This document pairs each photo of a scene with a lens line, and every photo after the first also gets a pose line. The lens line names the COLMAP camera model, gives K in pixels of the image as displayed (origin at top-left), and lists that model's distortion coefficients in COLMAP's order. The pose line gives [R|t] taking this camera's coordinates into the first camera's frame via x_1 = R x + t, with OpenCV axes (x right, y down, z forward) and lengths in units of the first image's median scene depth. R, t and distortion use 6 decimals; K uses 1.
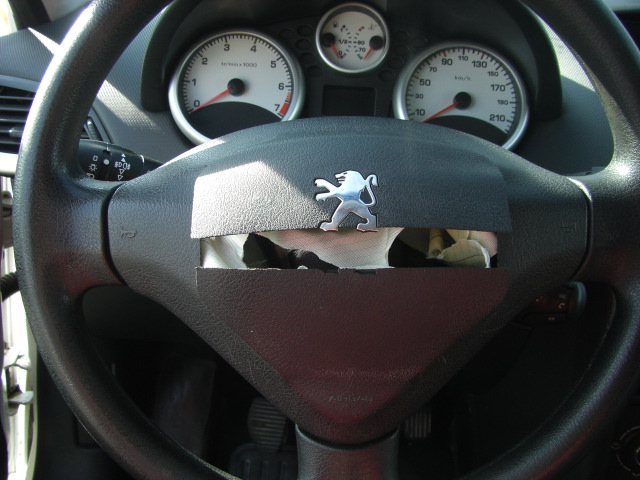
lens RADIAL K [[722.5, 0, 316.0], [0, 722.5, 238.5], [0, 0, 1]] dist [-0.138712, 0.000000]
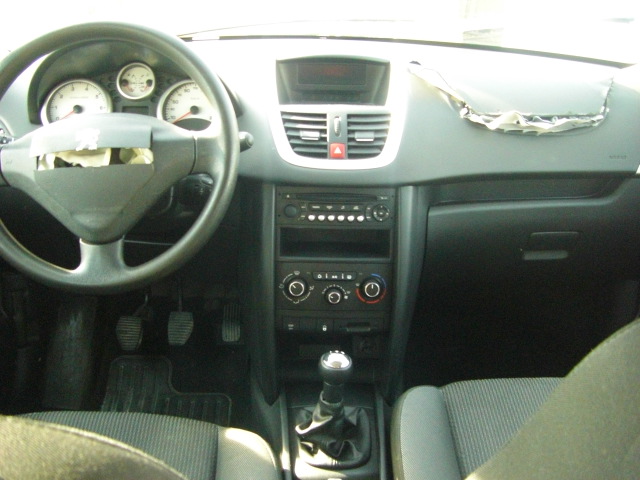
lens RADIAL K [[740.1, 0, 320.6], [0, 740.1, 243.3], [0, 0, 1]] dist [-0.148799, 0.000000]
pose [[0.997041, -0.045583, 0.061896, 0.404084], [0.049632, 0.996615, -0.065536, 0.308236], [-0.058699, 0.068414, 0.995929, -0.951344]]
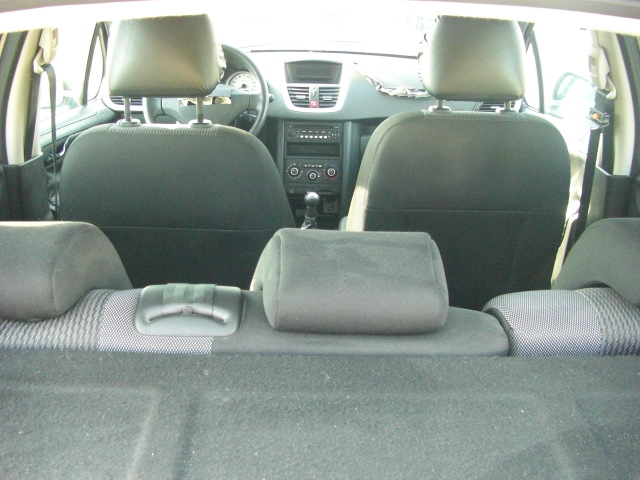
lens RADIAL K [[722.5, 0, 319.5], [0, 722.5, 238.7], [0, 0, 1]] dist [-0.138712, 0.000000]
pose [[0.997065, -0.043953, 0.062678, 0.333164], [0.049274, 0.995072, -0.086049, 0.980347], [-0.058587, 0.088885, 0.994317, -2.801223]]
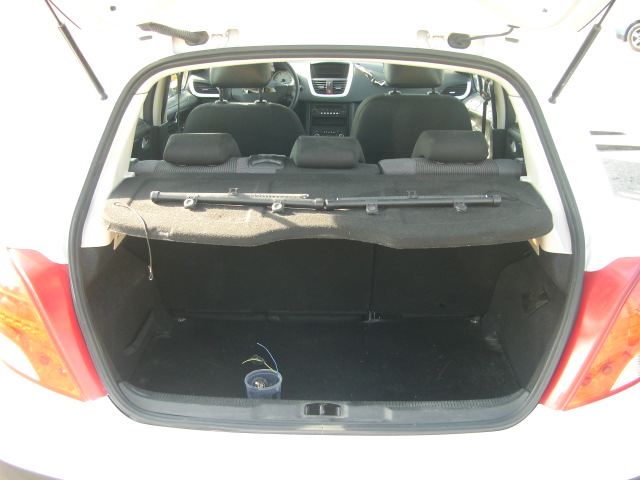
lens RADIAL K [[722.5, 0, 321.0], [0, 722.5, 239.3], [0, 0, 1]] dist [-0.138712, 0.000000]
pose [[0.998873, -0.045629, 0.013082, 0.373895], [0.046489, 0.996070, -0.075388, 1.554650], [-0.009591, 0.075911, 0.997068, -4.742105]]
